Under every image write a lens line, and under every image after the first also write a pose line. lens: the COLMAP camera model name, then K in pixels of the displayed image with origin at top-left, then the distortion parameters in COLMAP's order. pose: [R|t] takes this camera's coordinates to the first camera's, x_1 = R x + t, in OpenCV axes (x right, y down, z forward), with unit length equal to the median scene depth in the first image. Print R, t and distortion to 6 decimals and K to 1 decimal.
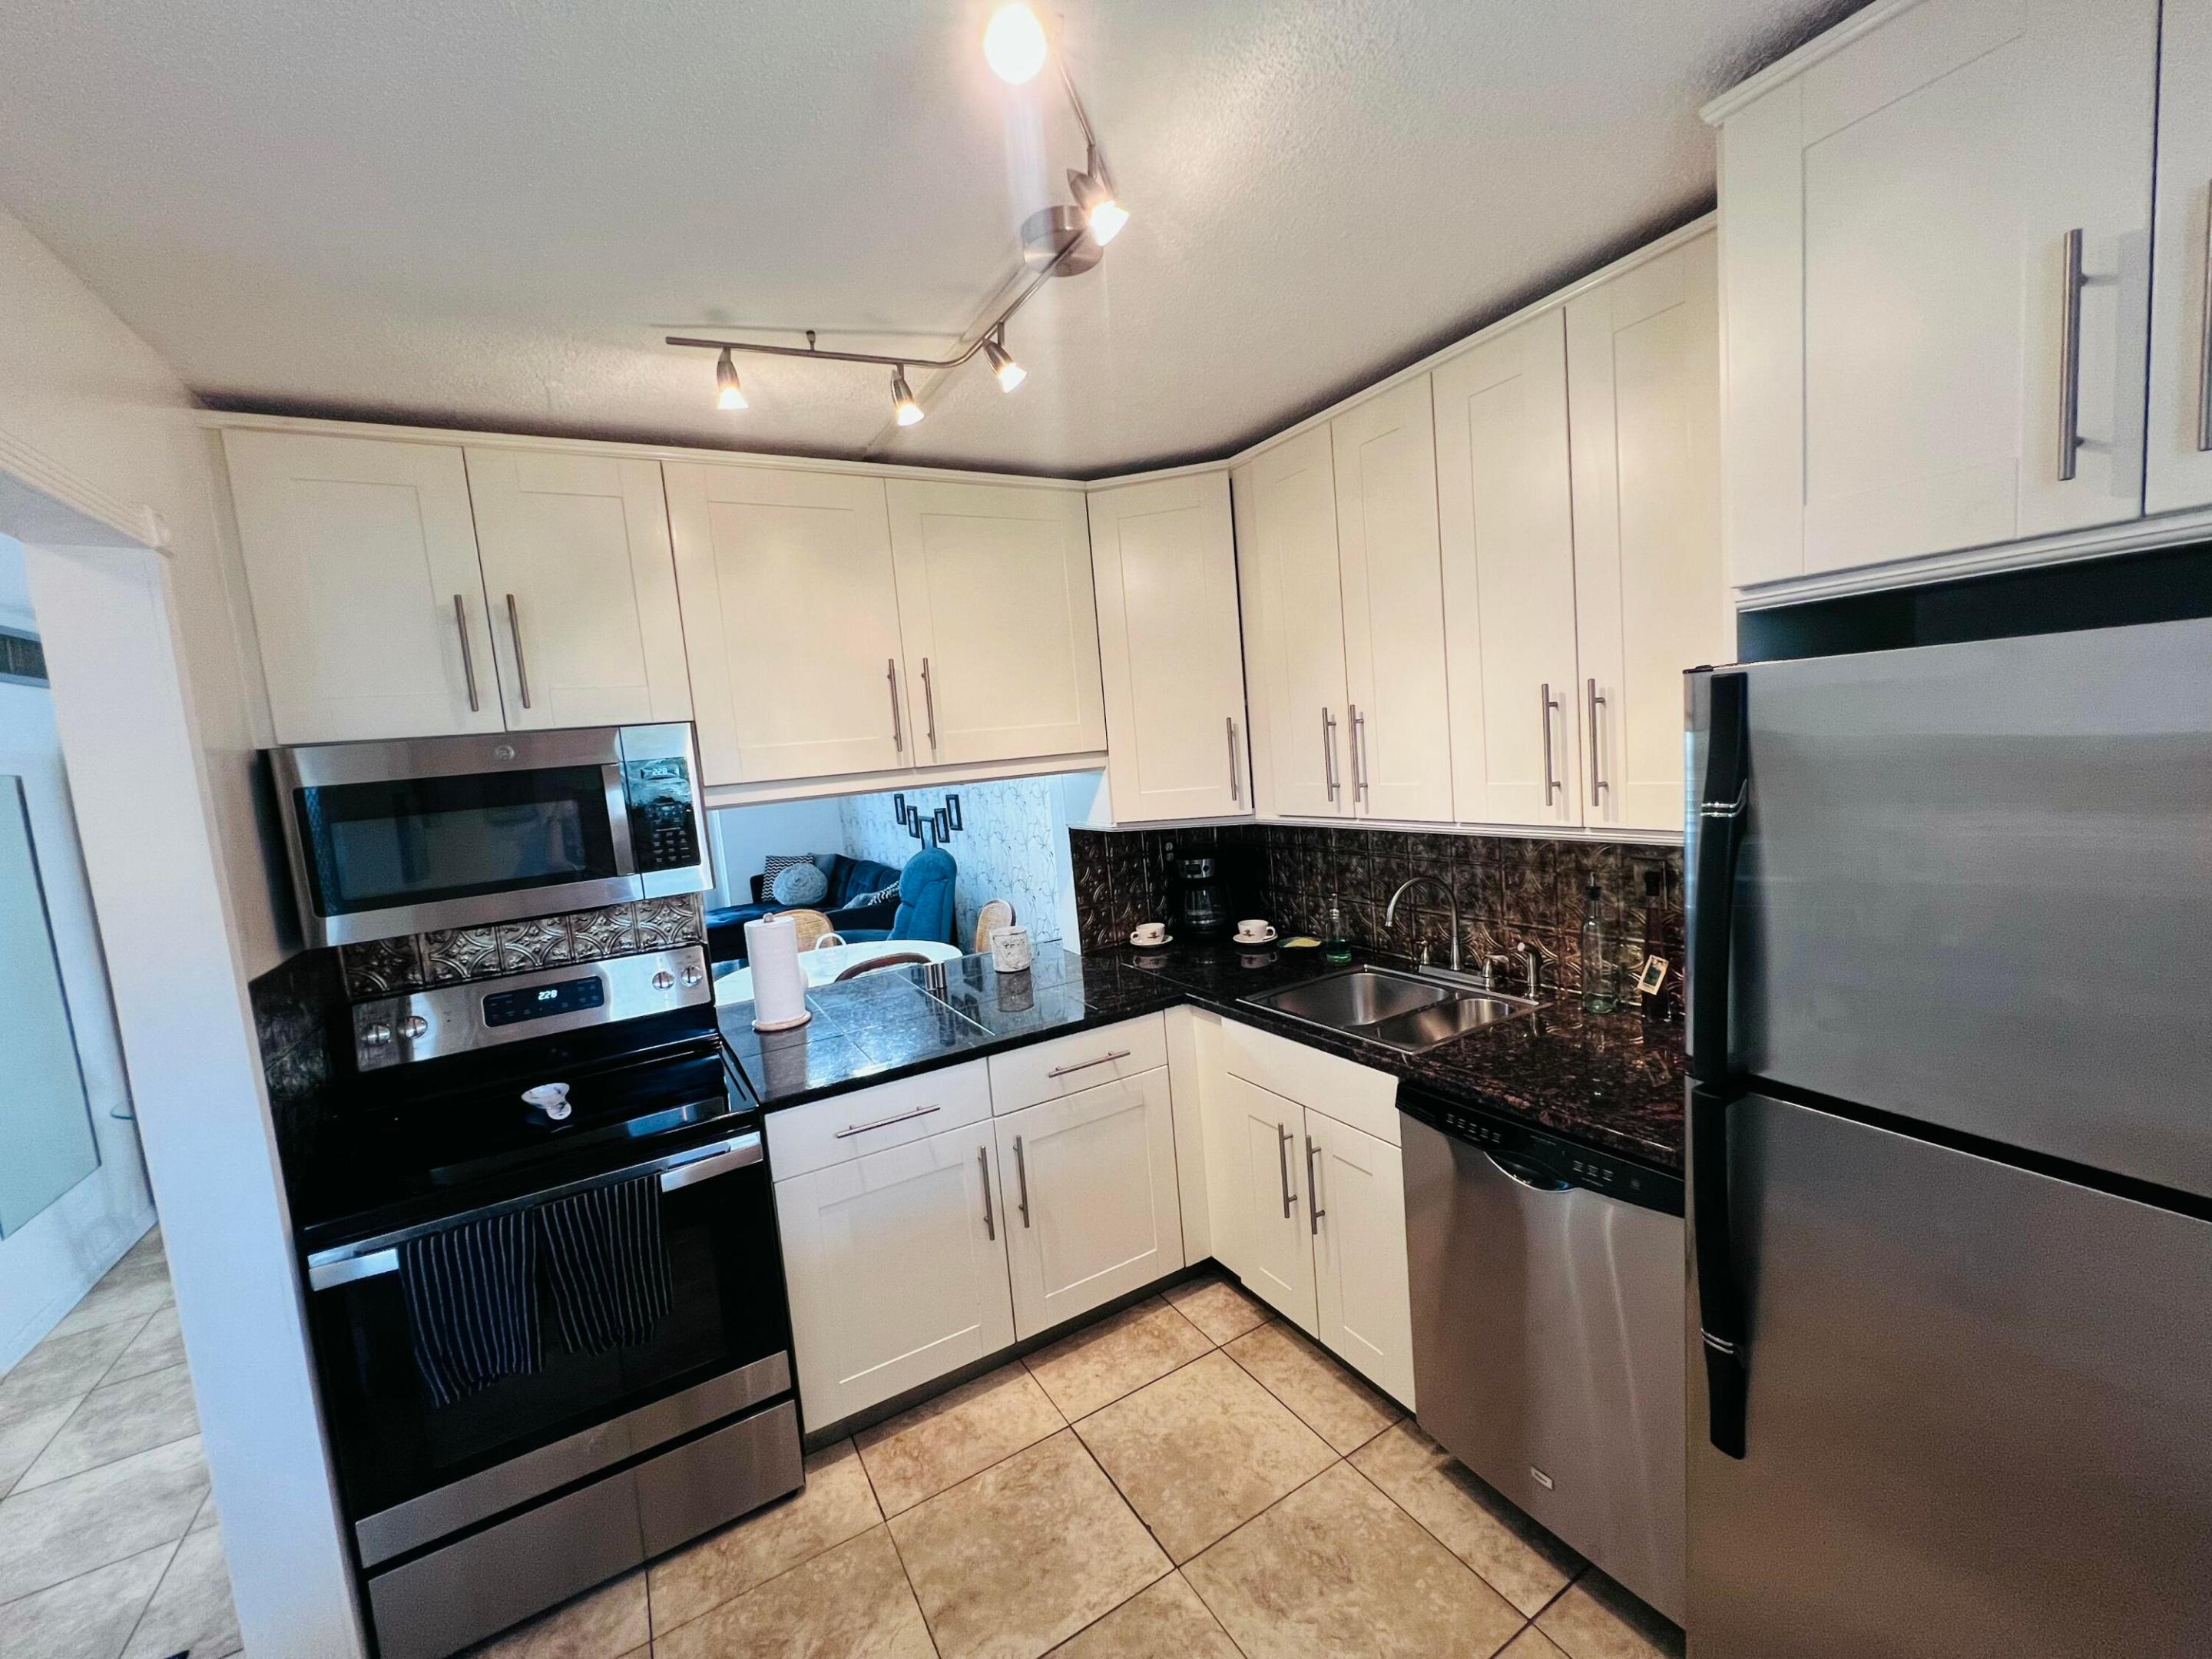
lens RADIAL K [[887.8, 0, 1108.1], [0, 887.8, 833.0], [0, 0, 1]] dist [-0.002459, 0.000688]
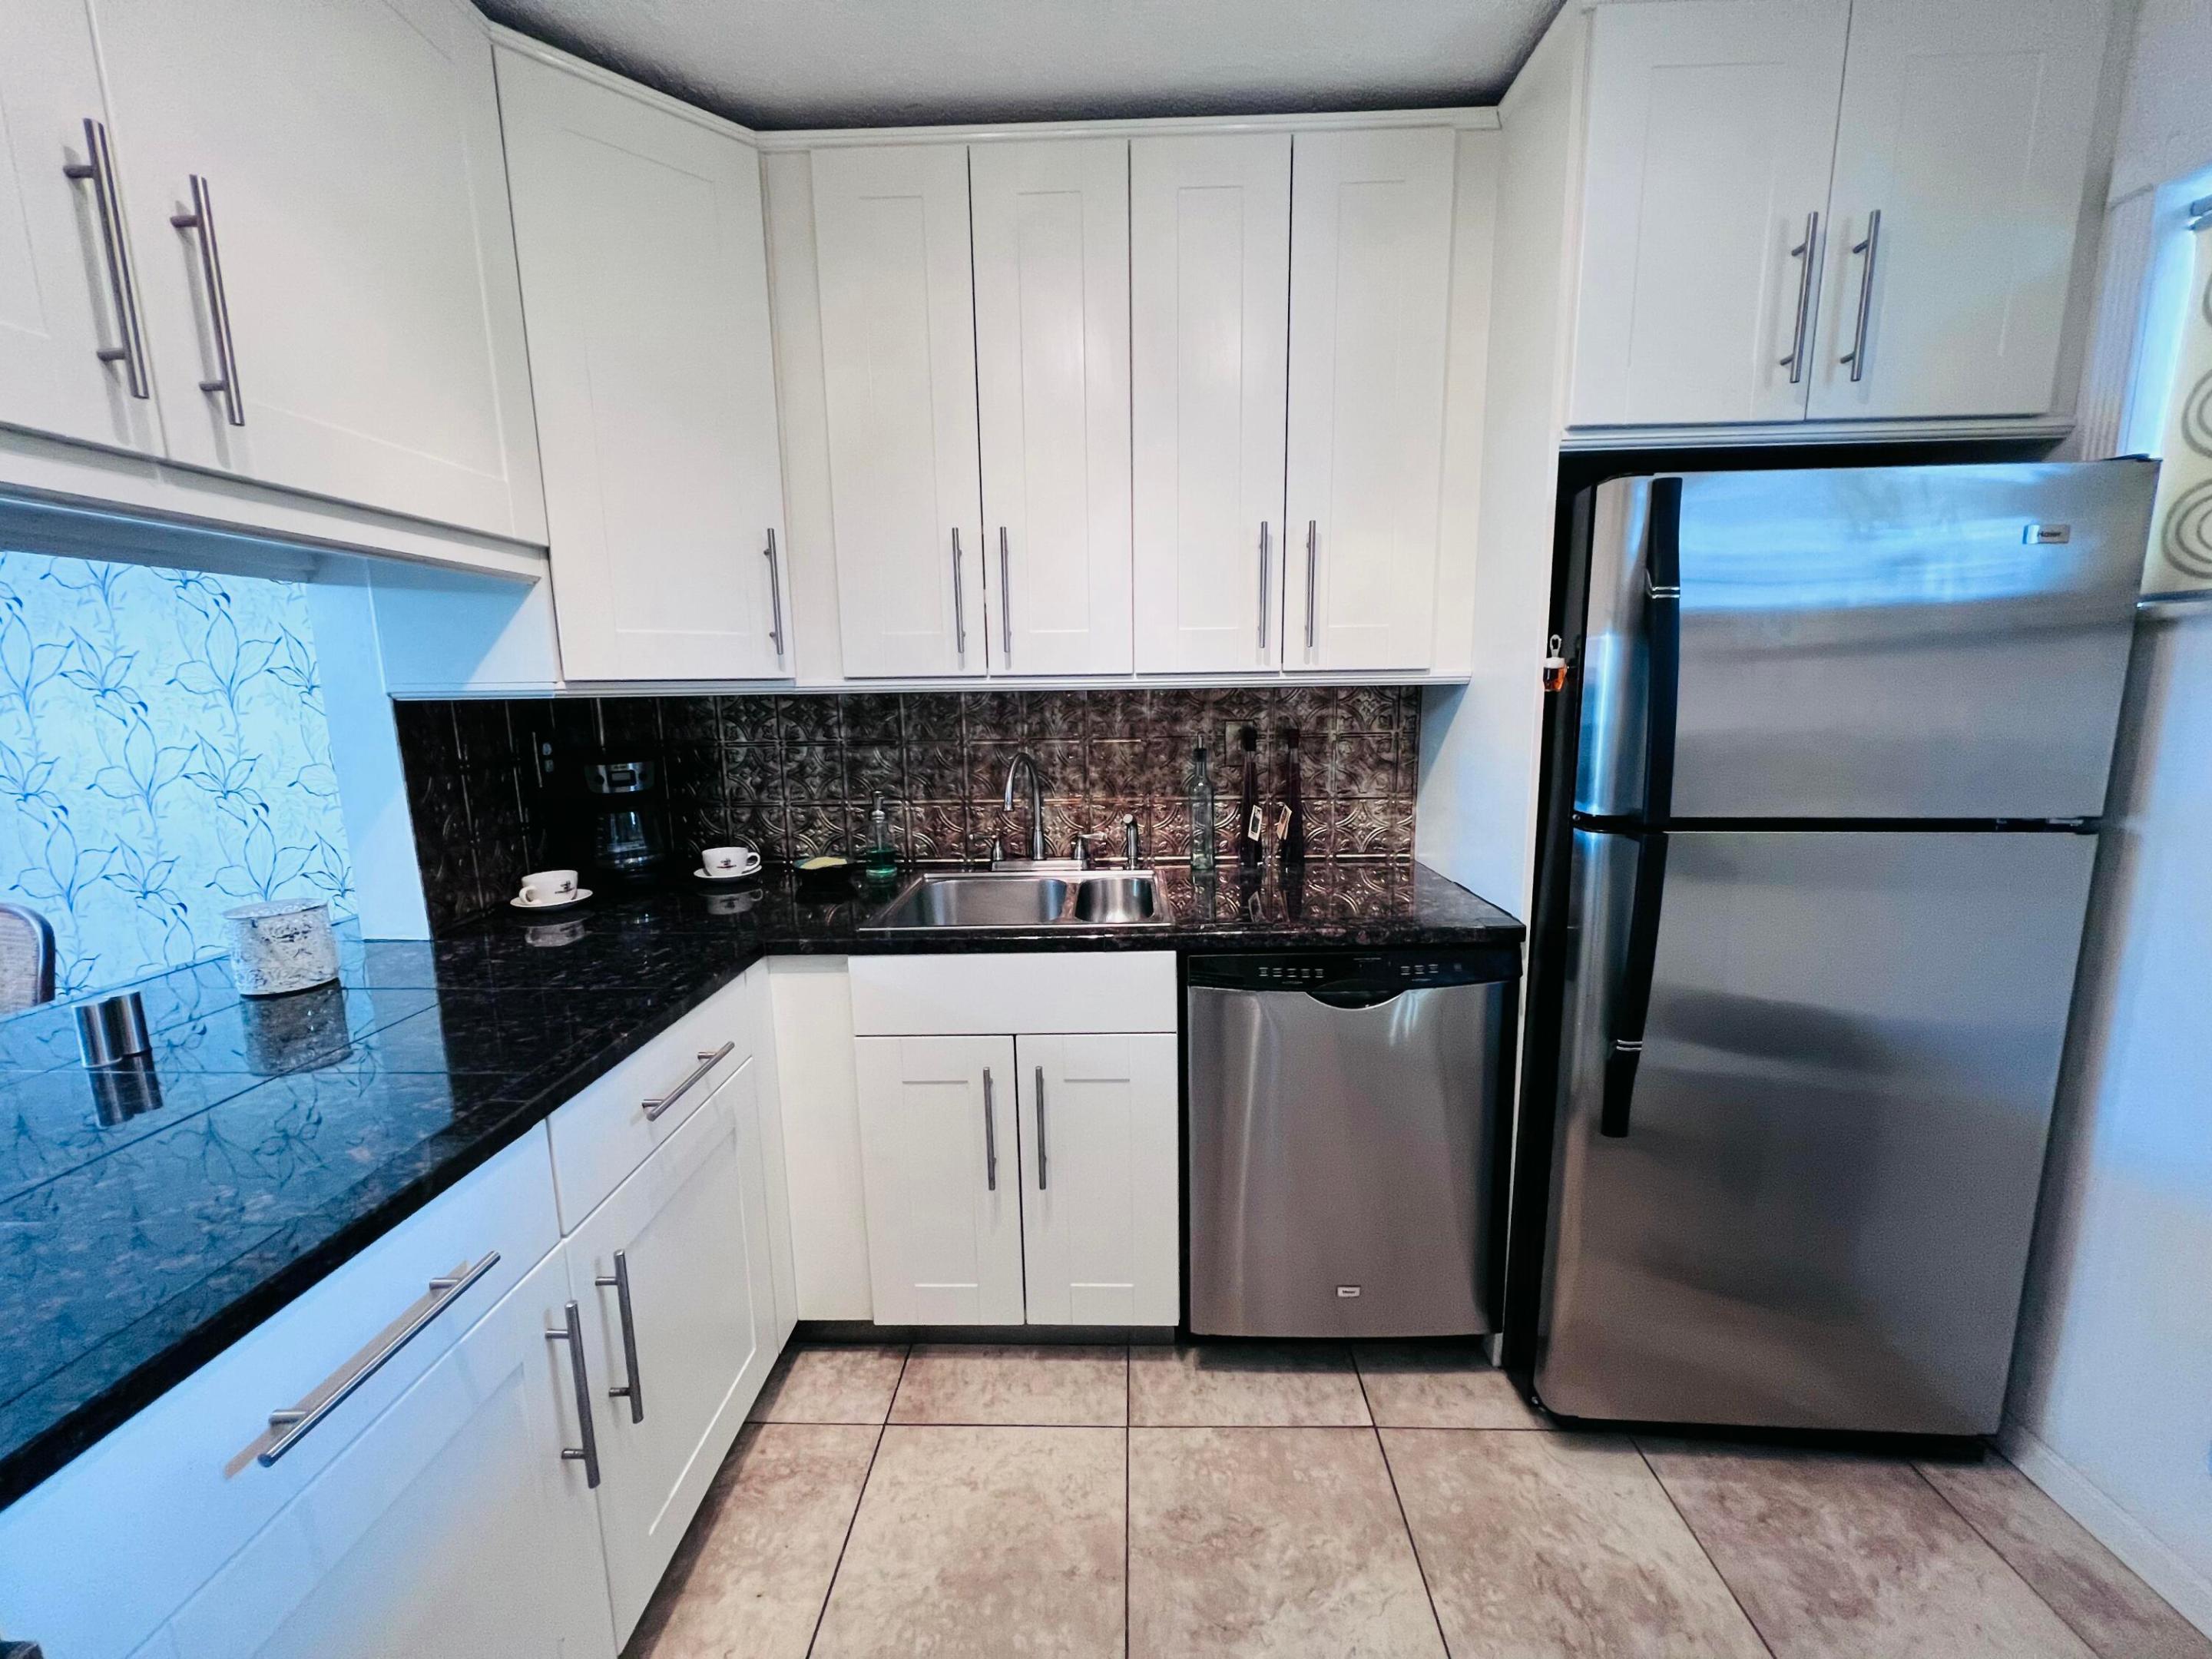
lens RADIAL K [[887.8, 0, 1108.1], [0, 887.8, 833.0], [0, 0, 1]] dist [-0.002459, 0.000688]
pose [[0.530048, -0.066277, 0.845374, -0.377342], [0.055703, 0.997509, 0.043279, 0.103439], [-0.846136, 0.024149, 0.532419, 0.514869]]
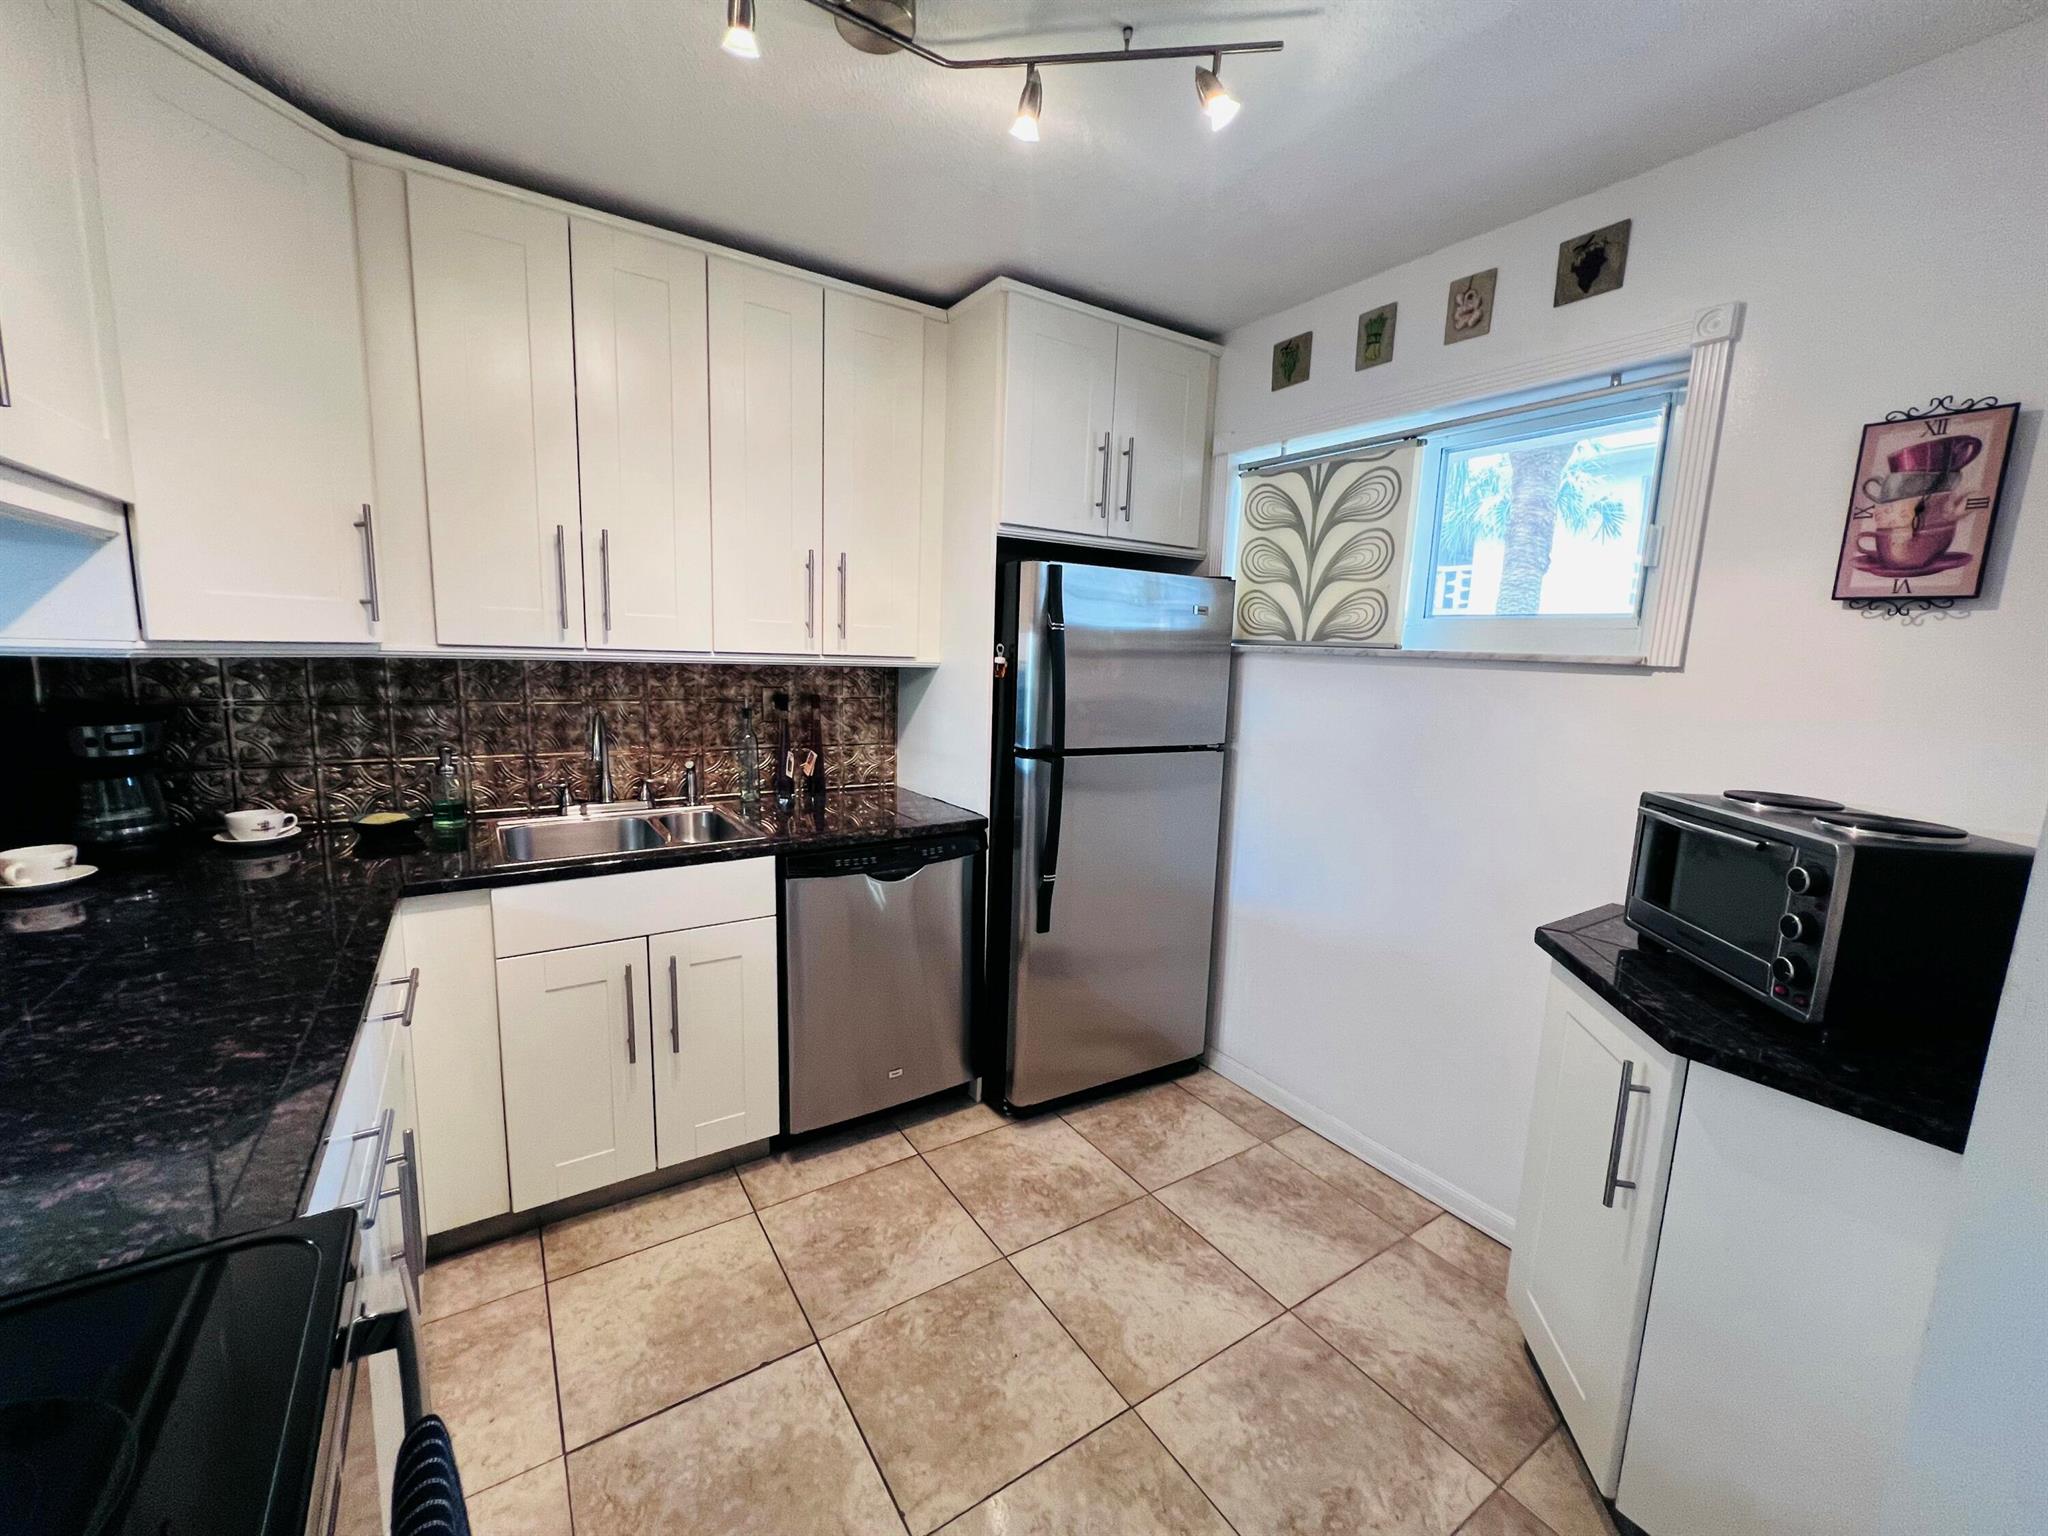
lens RADIAL K [[821.9, 0, 1026.0], [0, 821.9, 771.2], [0, 0, 1]] dist [-0.002459, 0.000688]
pose [[-0.055047, -0.067525, 0.996198, -0.691655], [0.069280, 0.995048, 0.071275, 0.091546], [-0.996077, 0.072940, -0.050097, 0.616200]]
